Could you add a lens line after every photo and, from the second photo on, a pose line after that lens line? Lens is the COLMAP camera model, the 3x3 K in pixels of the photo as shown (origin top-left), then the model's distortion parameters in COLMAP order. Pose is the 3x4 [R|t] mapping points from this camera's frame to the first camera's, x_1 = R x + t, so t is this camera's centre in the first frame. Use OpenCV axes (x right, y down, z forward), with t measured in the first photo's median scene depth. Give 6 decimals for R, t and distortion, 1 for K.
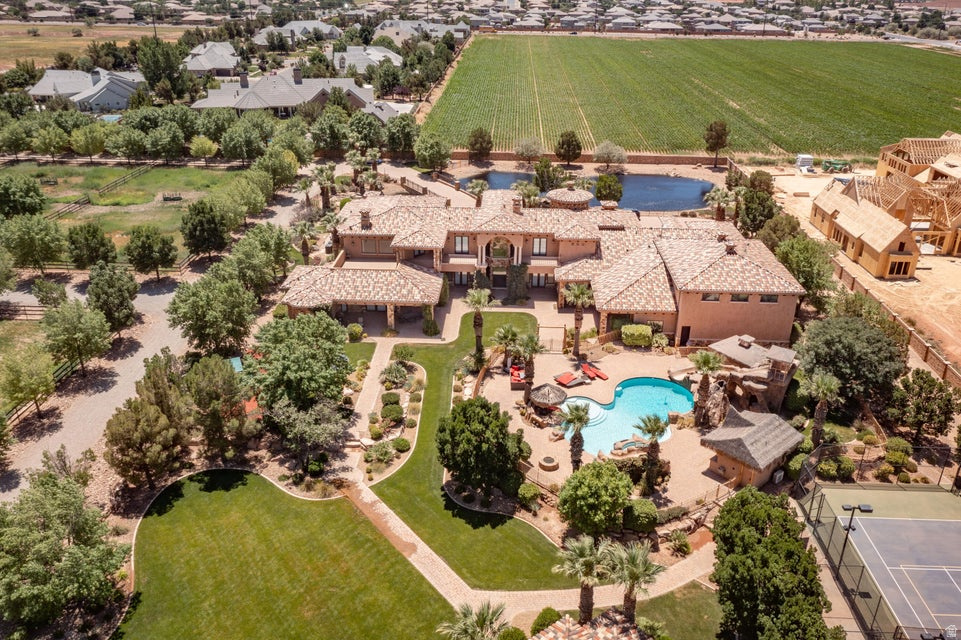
lens RADIAL K [[750.9, 0, 478.9], [0, 750.9, 322.3], [0, 0, 1]] dist [-0.005239, -0.008618]
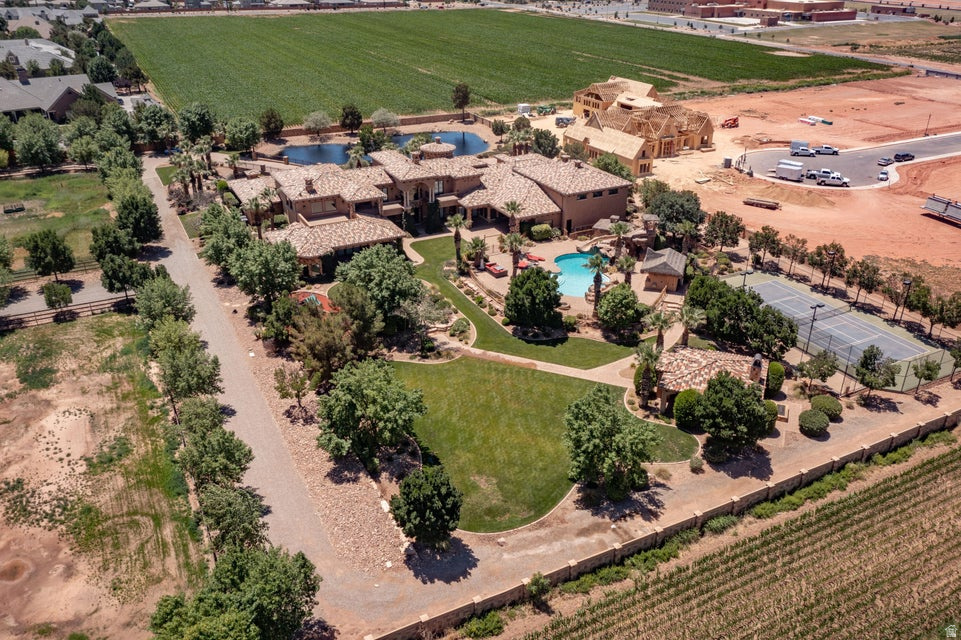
lens RADIAL K [[750.9, 0, 482.3], [0, 750.9, 318.0], [0, 0, 1]] dist [-0.005239, -0.008618]
pose [[0.864859, -0.226494, 0.448018, -0.502539], [0.213646, 0.973647, 0.079798, 0.034204], [-0.454285, 0.026703, 0.890456, -0.205097]]
